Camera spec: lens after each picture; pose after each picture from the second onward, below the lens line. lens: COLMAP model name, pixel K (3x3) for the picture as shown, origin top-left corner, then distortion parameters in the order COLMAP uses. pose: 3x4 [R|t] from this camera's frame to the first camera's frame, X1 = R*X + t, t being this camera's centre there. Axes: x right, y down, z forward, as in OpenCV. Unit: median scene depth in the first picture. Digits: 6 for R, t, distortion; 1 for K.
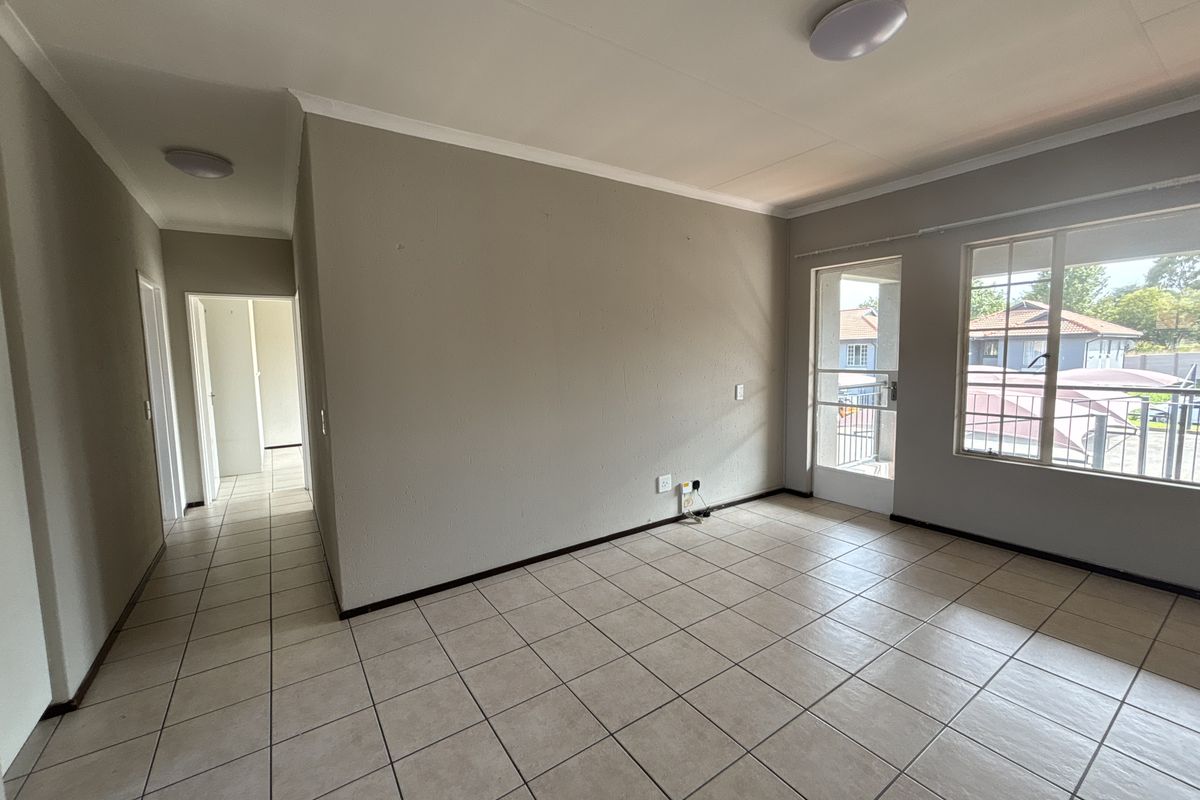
lens RADIAL K [[473.0, 0, 597.1], [0, 473.0, 396.6], [0, 0, 1]] dist [0.015831, -0.008082]
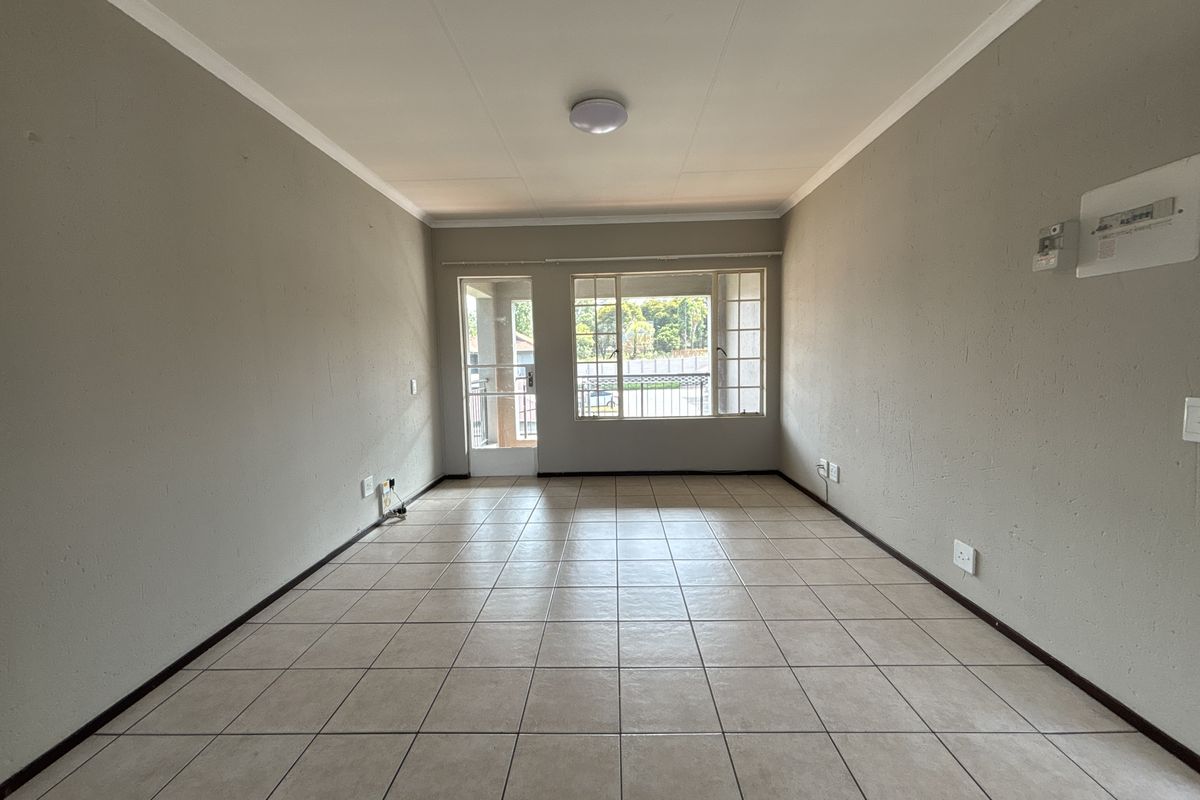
lens RADIAL K [[482.3, 0, 600.6], [0, 482.3, 395.5], [0, 0, 1]] dist [-0.001546, 0.000080]
pose [[0.580260, -0.055770, 0.812520, -0.344544], [0.081522, 0.996619, 0.010187, 0.034693], [-0.810341, 0.060327, 0.582845, 0.075385]]
